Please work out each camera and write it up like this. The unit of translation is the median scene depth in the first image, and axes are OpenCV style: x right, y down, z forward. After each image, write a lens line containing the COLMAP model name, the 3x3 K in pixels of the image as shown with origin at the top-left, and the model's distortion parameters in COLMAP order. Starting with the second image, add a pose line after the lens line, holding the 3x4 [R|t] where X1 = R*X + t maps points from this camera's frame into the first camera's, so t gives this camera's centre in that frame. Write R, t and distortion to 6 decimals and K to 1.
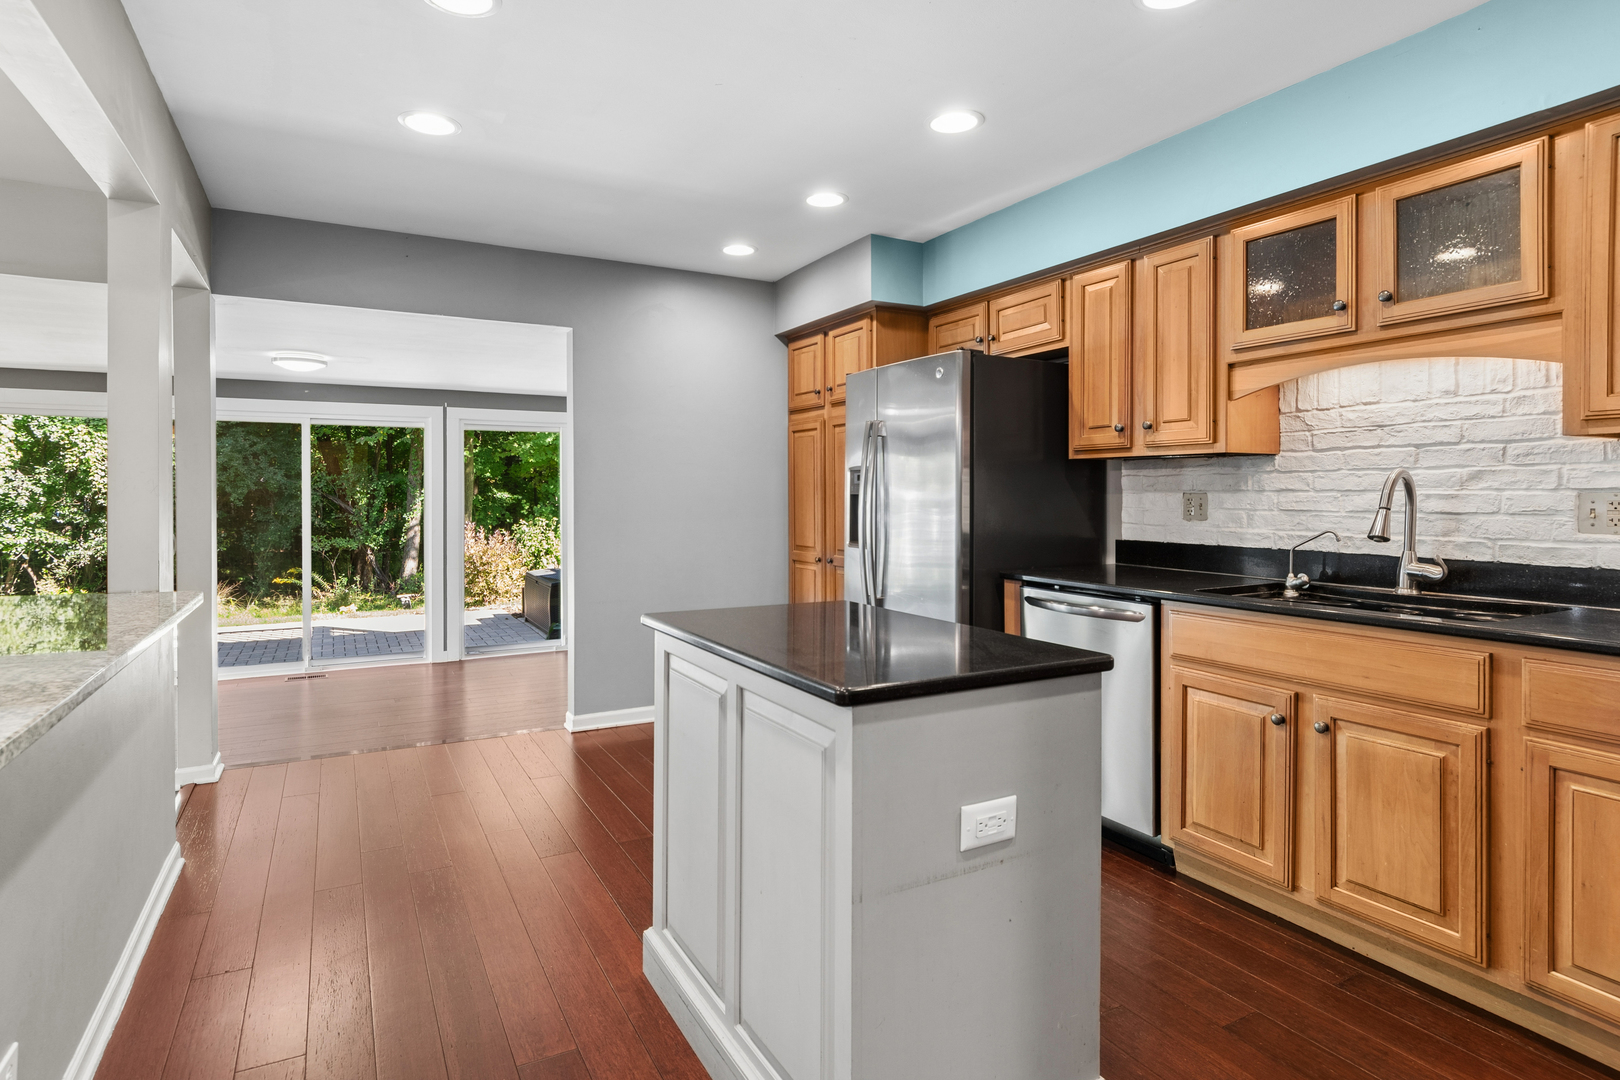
lens RADIAL K [[837.1, 0, 803.1], [0, 837.1, 510.0], [0, 0, 1]] dist [0.000525, 0.000060]
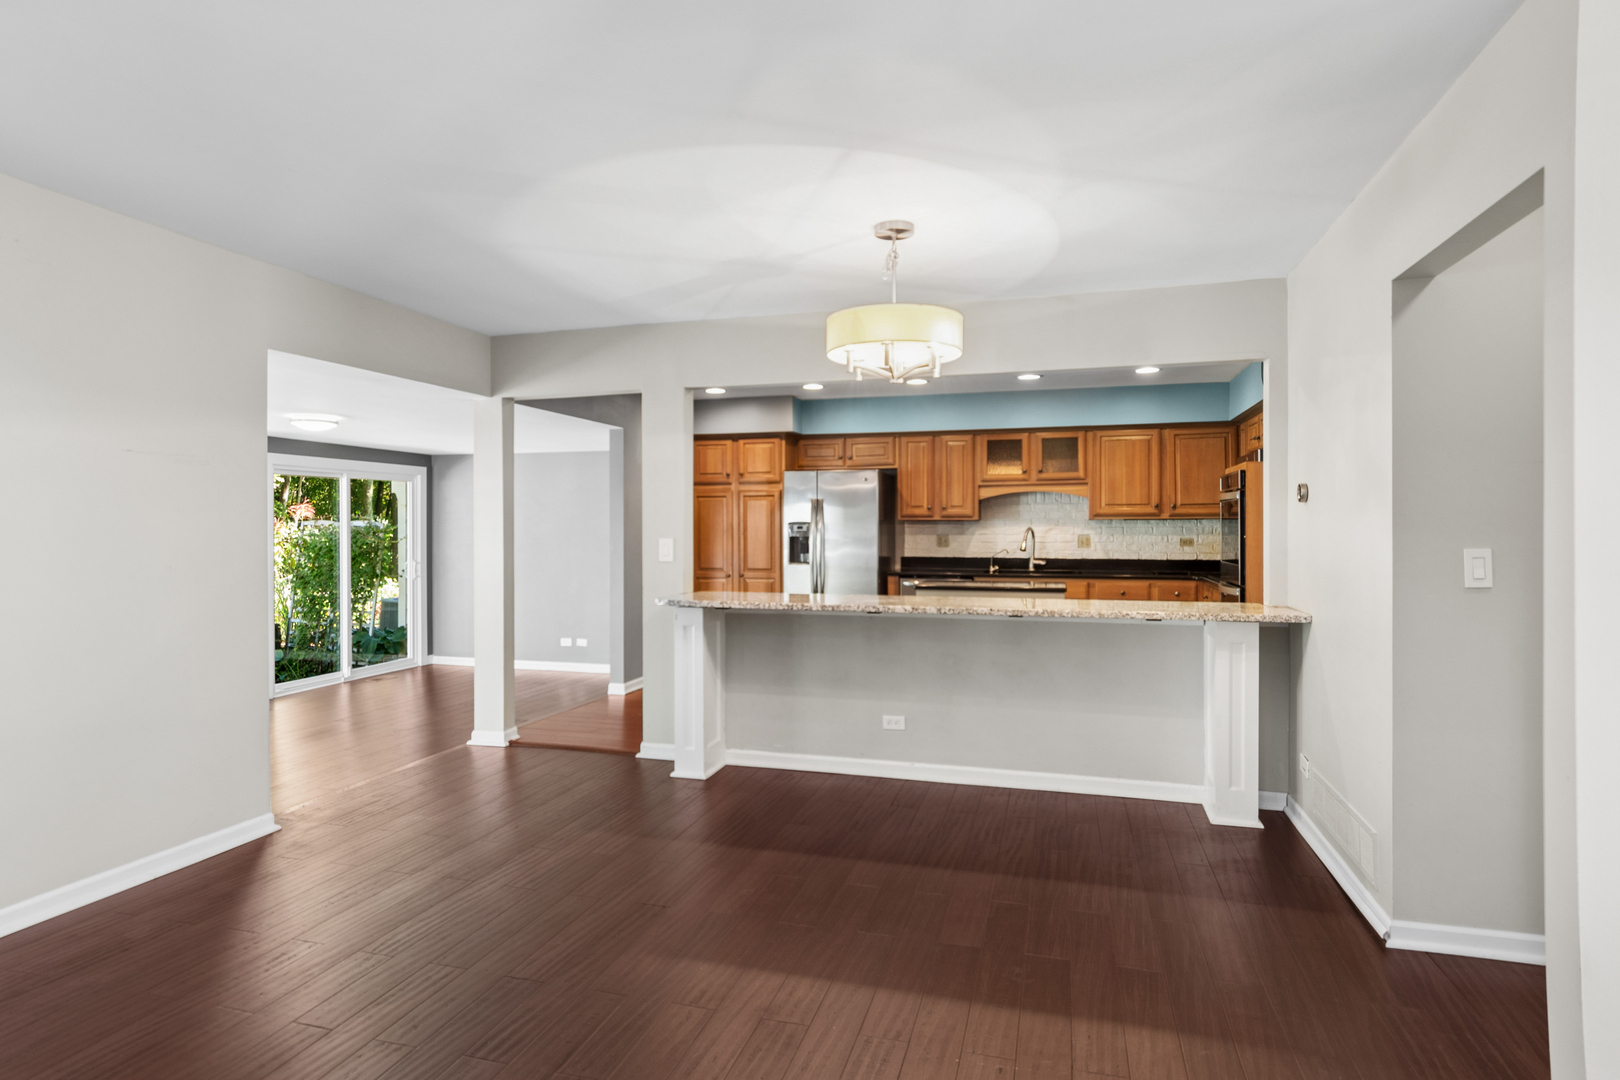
lens RADIAL K [[870.7, 0, 767.0], [0, 870.7, 539.2], [0, 0, 1]] dist [-0.002264, -0.000356]
pose [[0.739971, -0.010839, 0.672552, -1.541114], [0.014397, 0.999896, 0.000274, -0.017258], [-0.672485, 0.009480, 0.740050, -0.465889]]
